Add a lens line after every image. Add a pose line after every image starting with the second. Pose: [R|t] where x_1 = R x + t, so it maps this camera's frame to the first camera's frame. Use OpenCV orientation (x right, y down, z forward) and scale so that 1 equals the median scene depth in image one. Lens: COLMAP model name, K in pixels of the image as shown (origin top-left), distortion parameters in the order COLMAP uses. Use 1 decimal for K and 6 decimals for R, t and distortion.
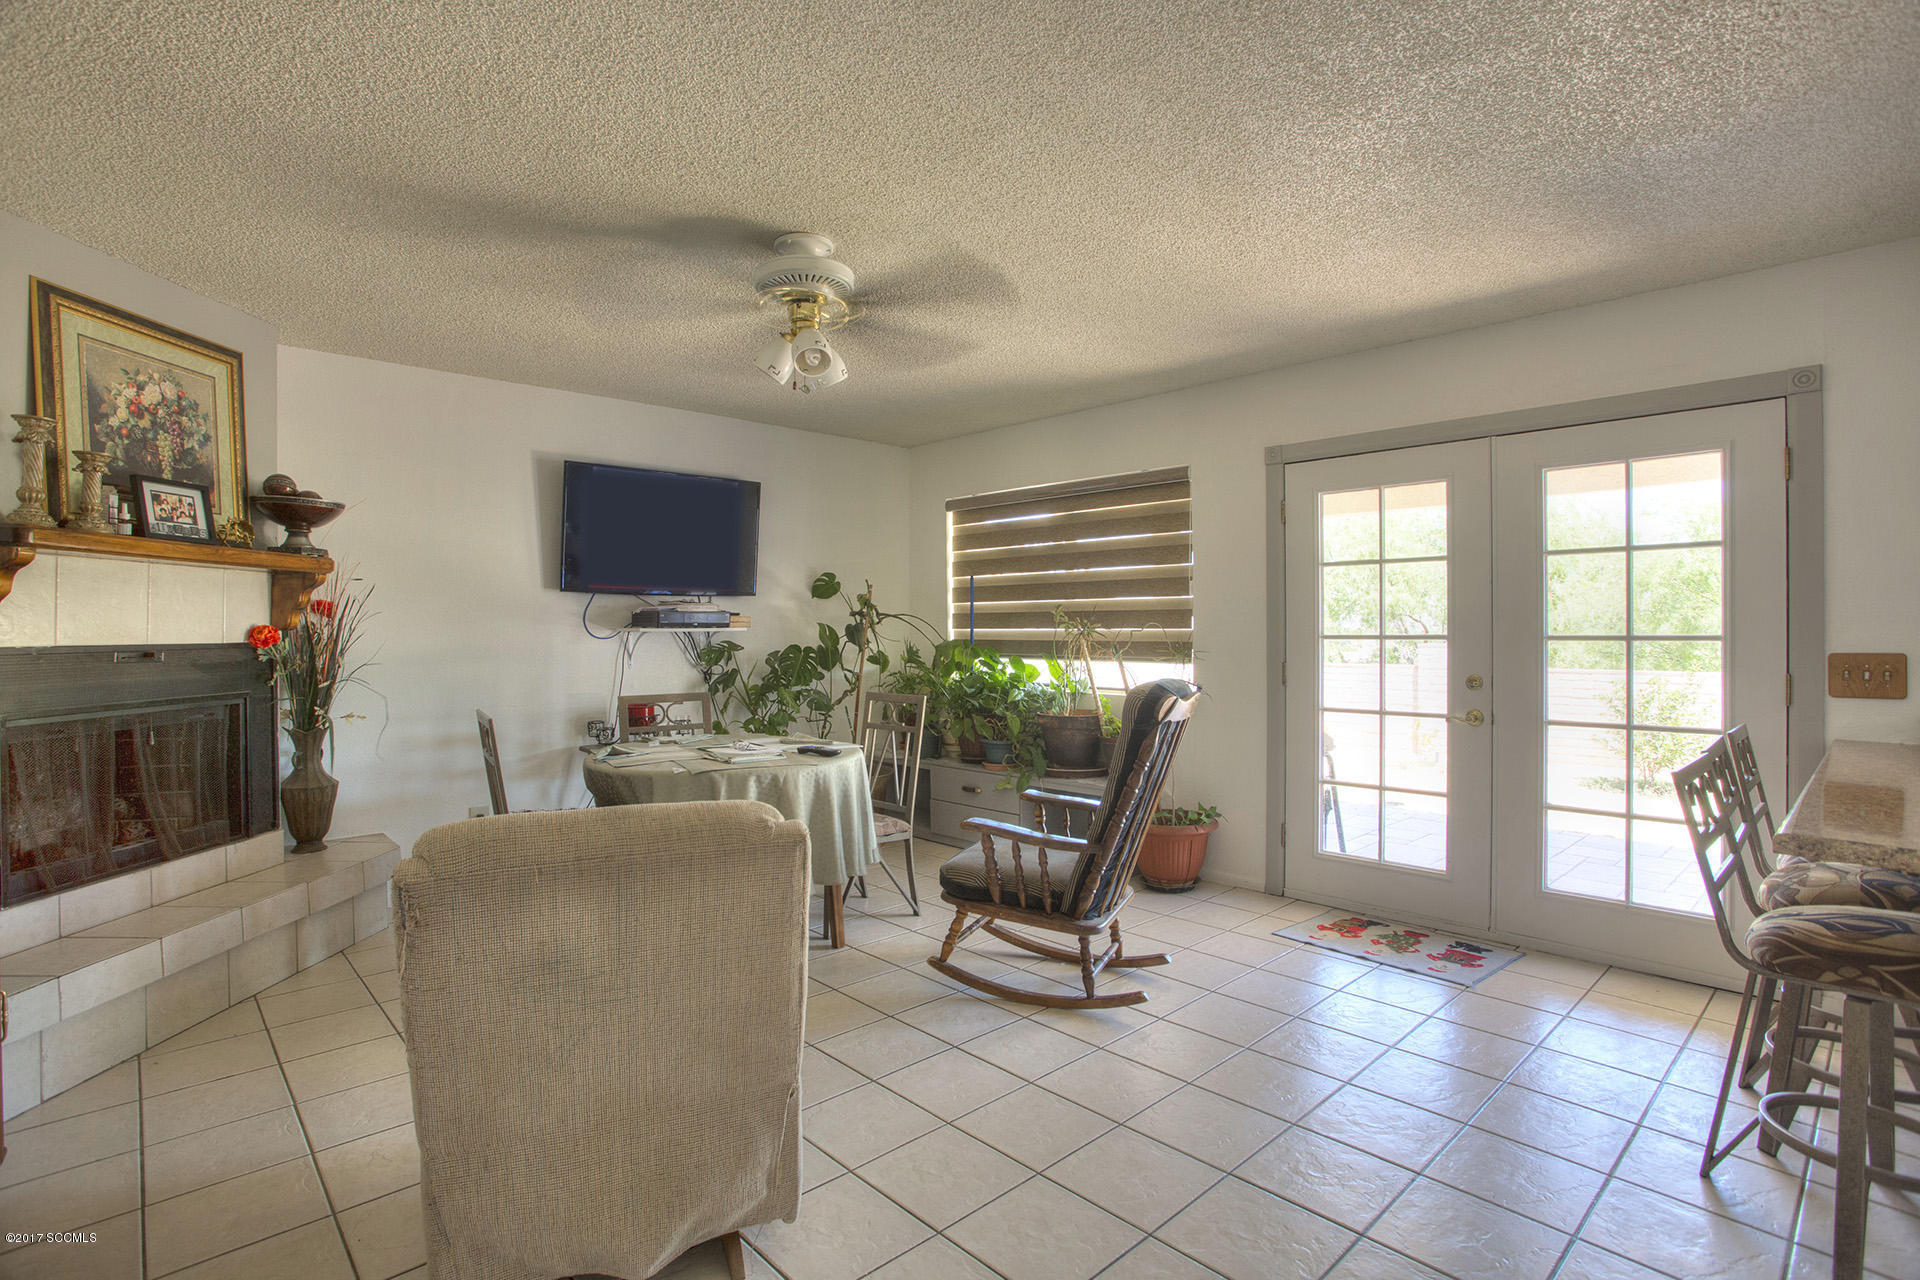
lens RADIAL K [[922.6, 0, 970.7], [0, 922.6, 635.6], [0, 0, 1]] dist [-0.030377, 0.003624]
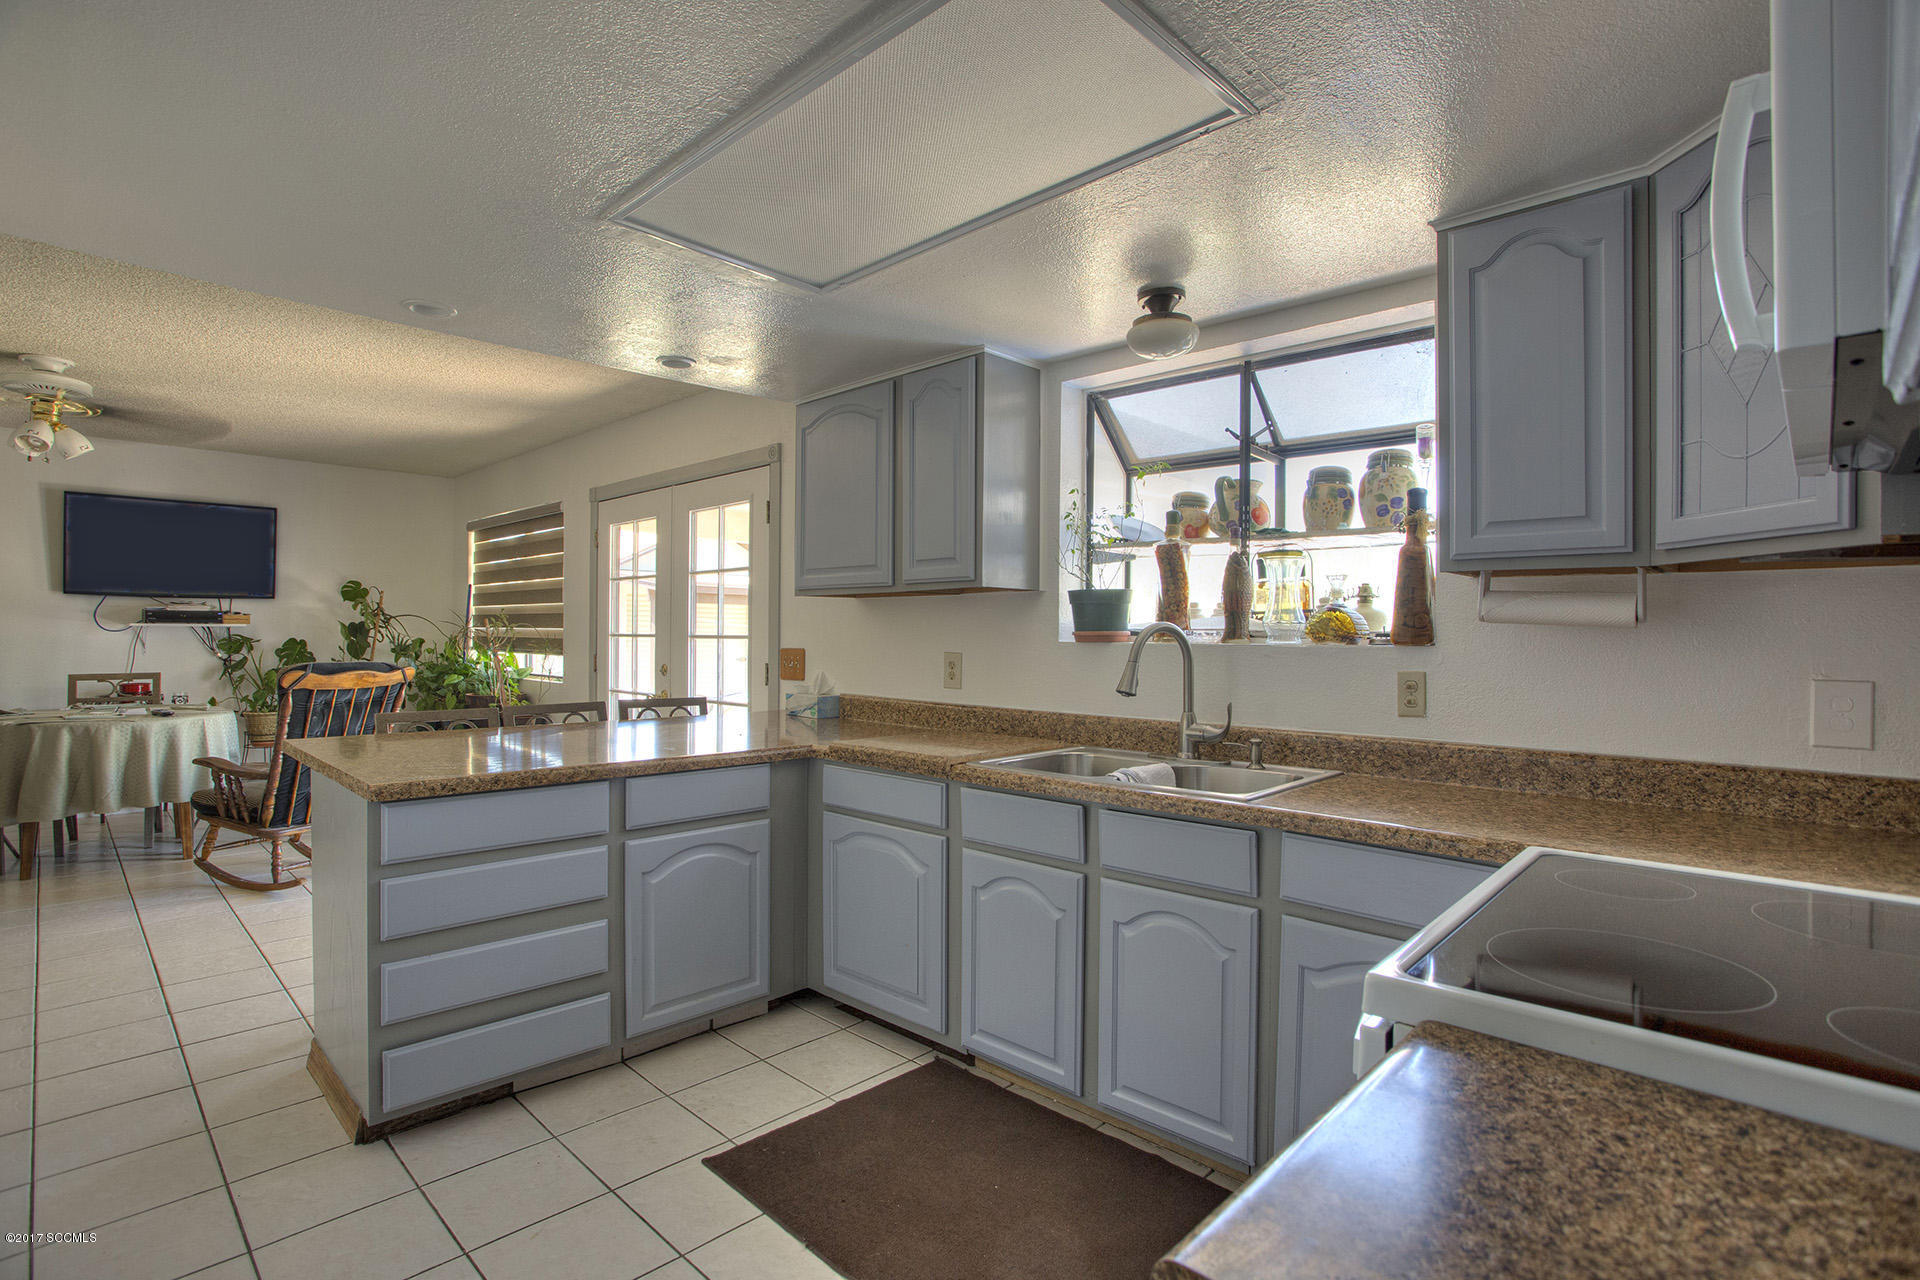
lens RADIAL K [[922.6, 0, 952.5], [0, 922.6, 641.7], [0, 0, 1]] dist [-0.030377, 0.003624]
pose [[0.999399, 0.010707, 0.032982, 0.737107], [-0.010783, 0.999940, 0.002106, 0.002575], [-0.032957, -0.002461, 0.999454, -0.290806]]
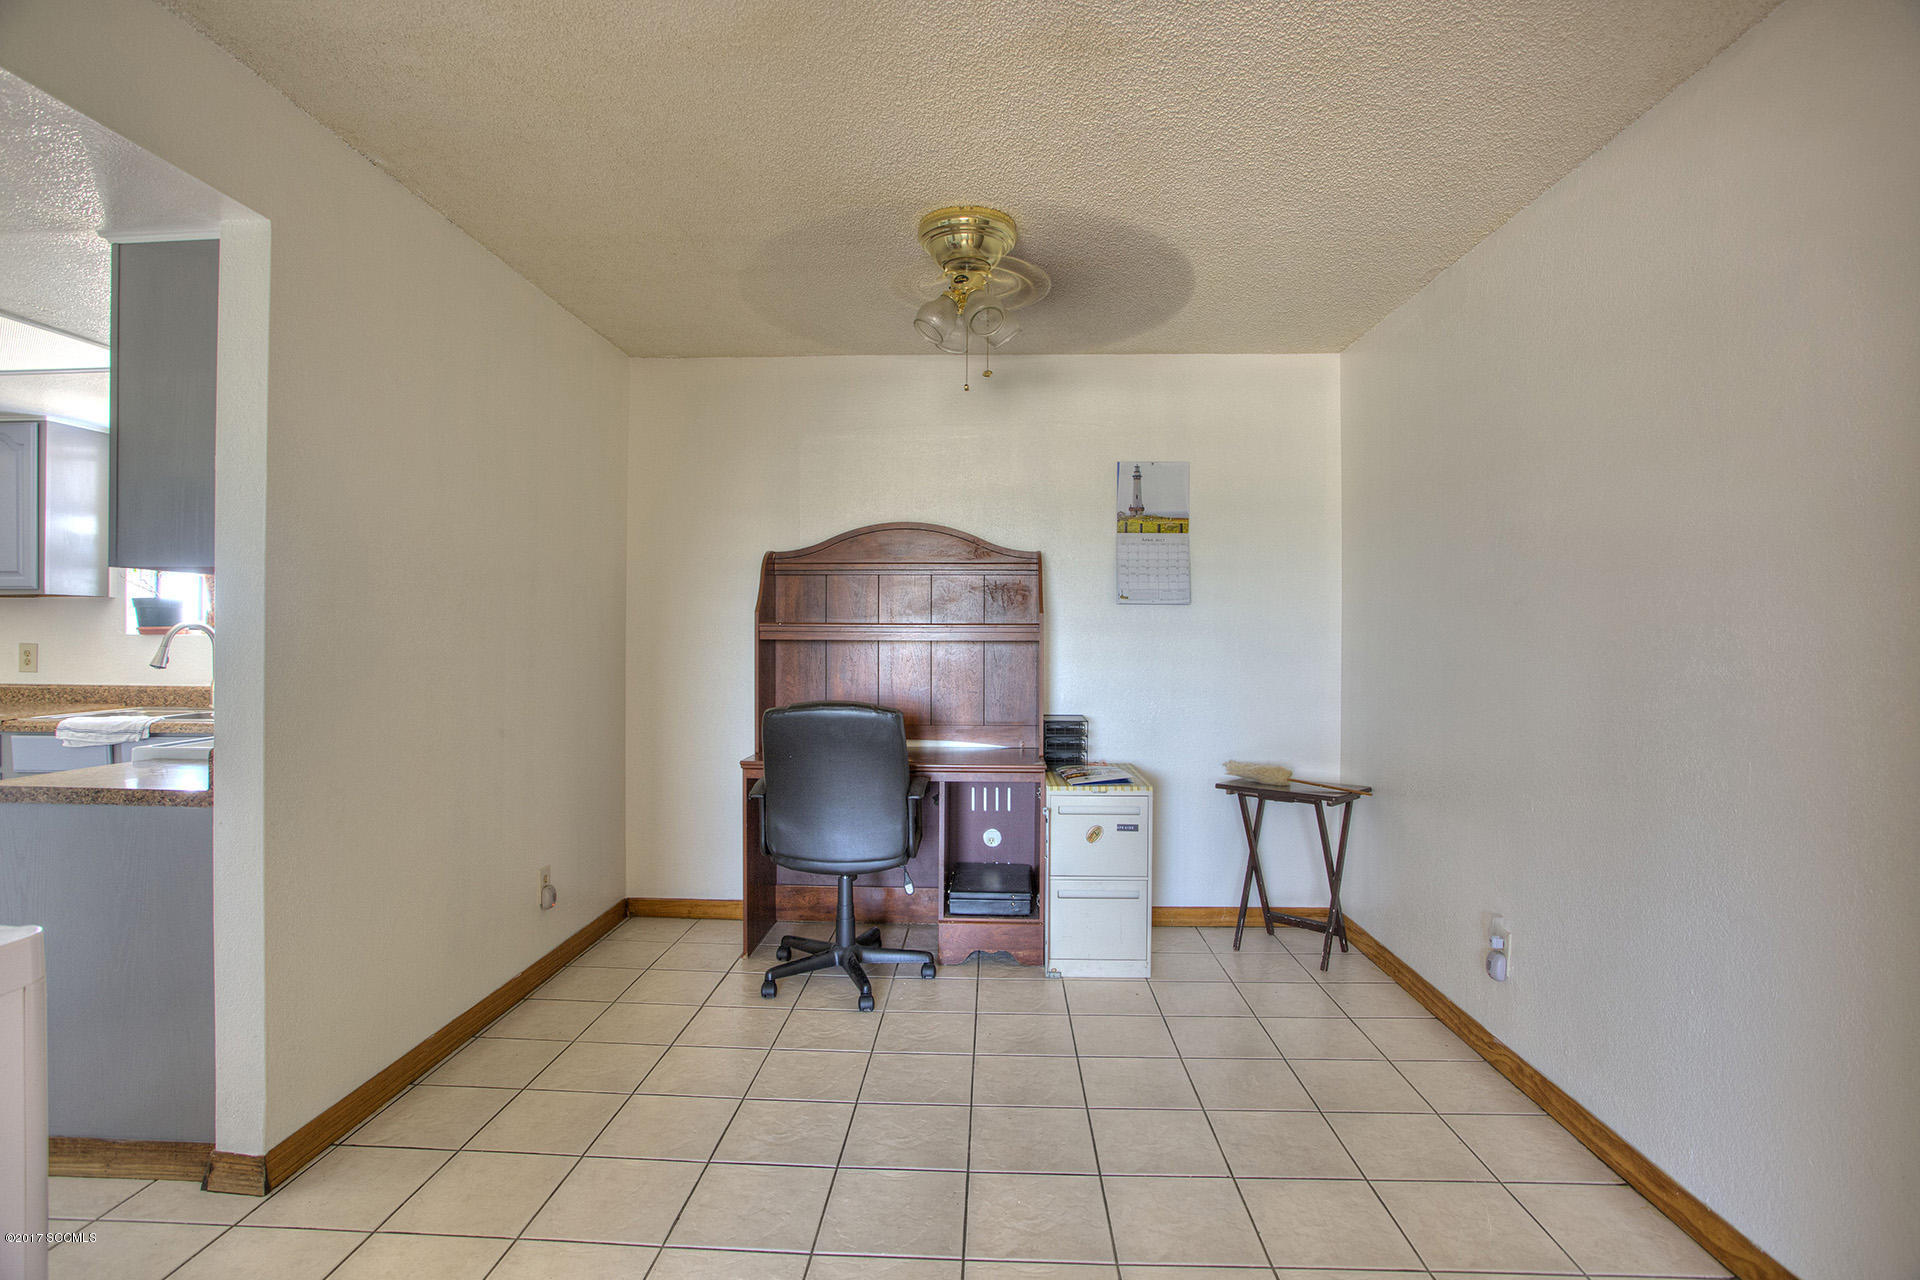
lens RADIAL K [[922.6, 0, 958.8], [0, 922.6, 643.0], [0, 0, 1]] dist [-0.030377, 0.003624]
pose [[0.722244, 0.001937, 0.691635, 0.815433], [-0.006349, 0.999973, 0.003829, 0.003273], [-0.691609, -0.007156, 0.722237, -0.855064]]
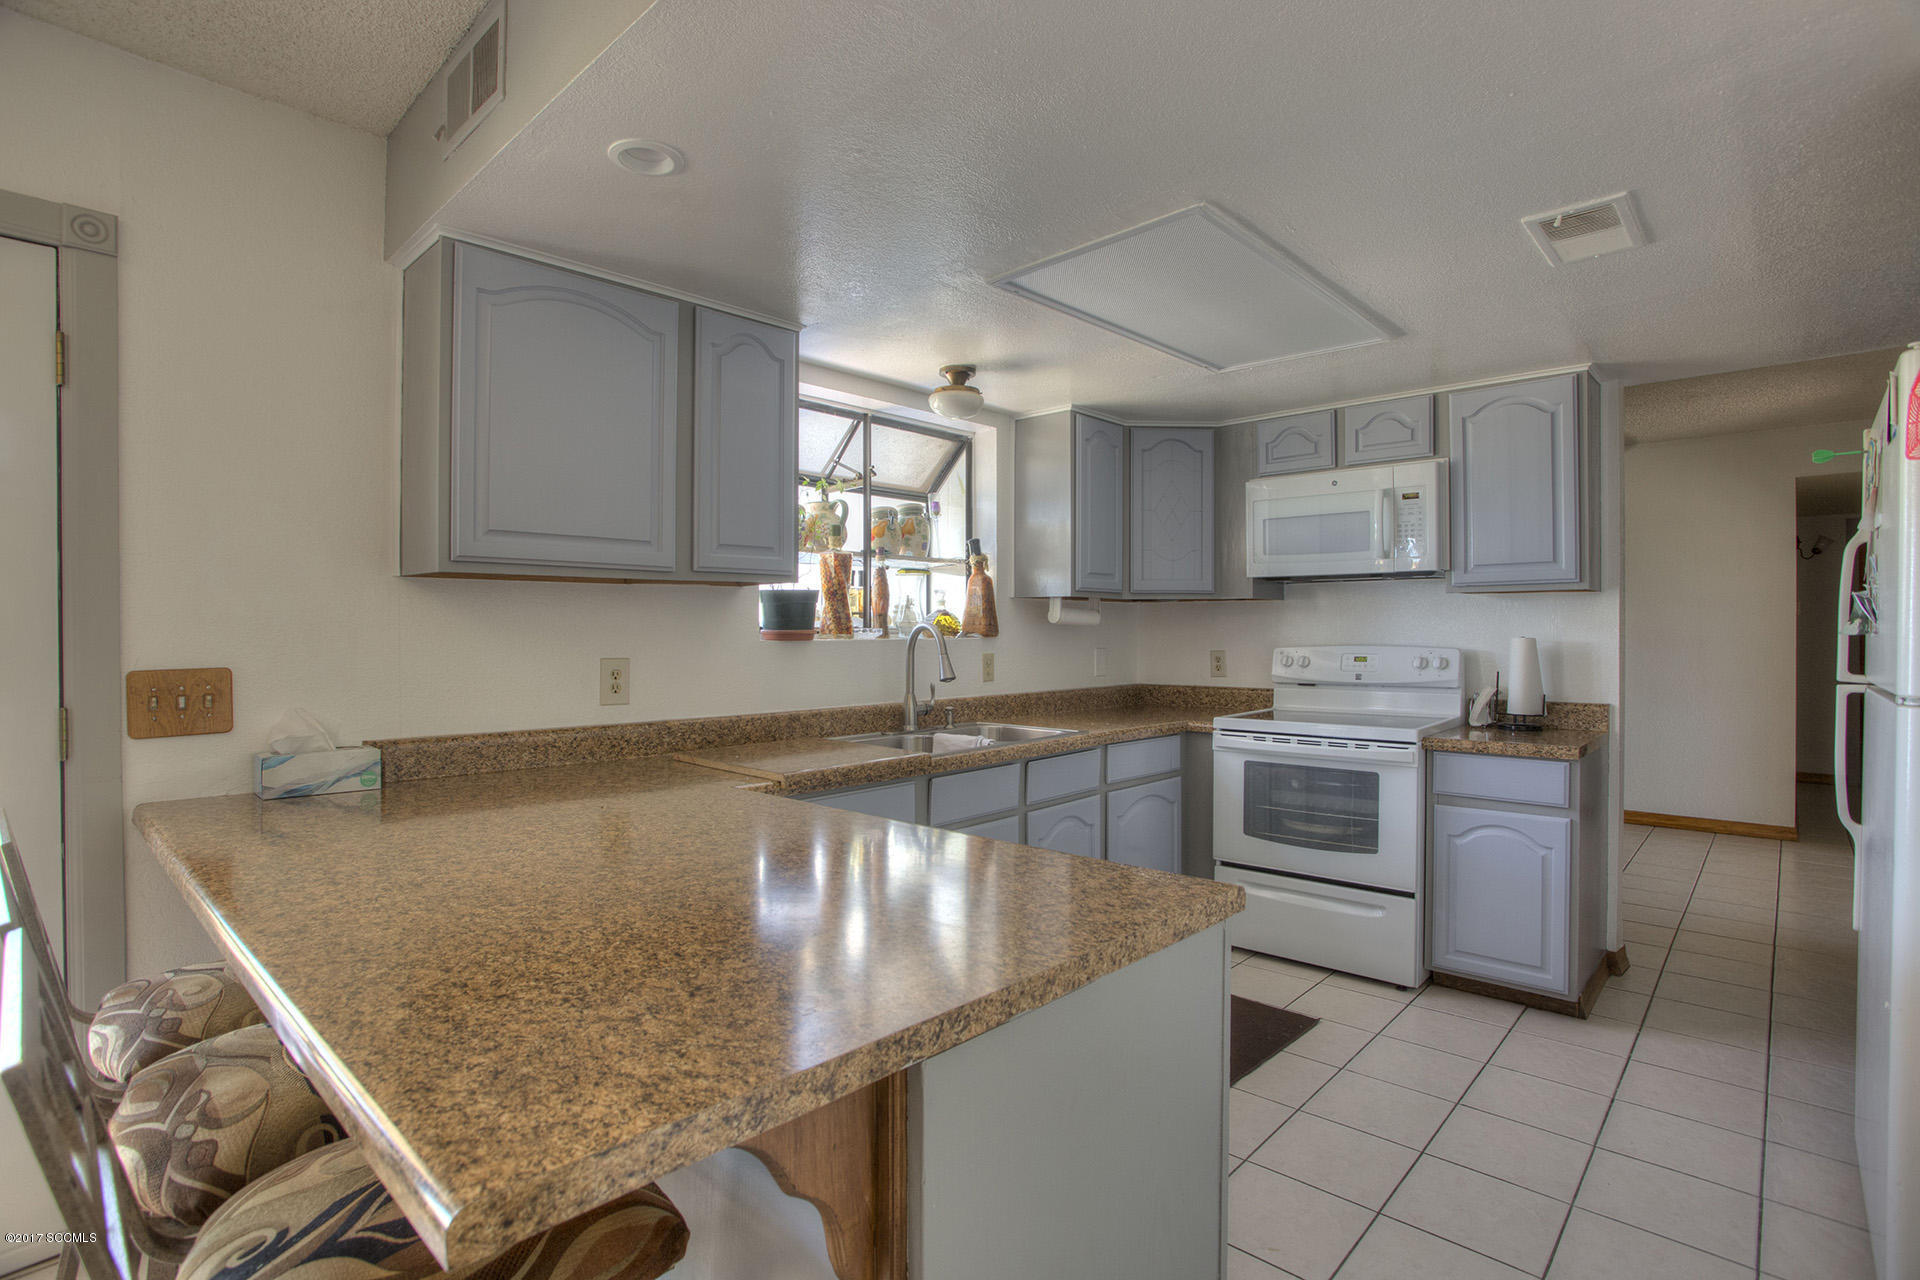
lens RADIAL K [[922.6, 0, 965.5], [0, 922.6, 636.7], [0, 0, 1]] dist [-0.030377, 0.003624]
pose [[-0.048148, -0.004863, 0.998828, 0.175623], [0.007599, 0.999957, 0.005234, -0.002204], [-0.998811, 0.007842, -0.048109, 0.267700]]
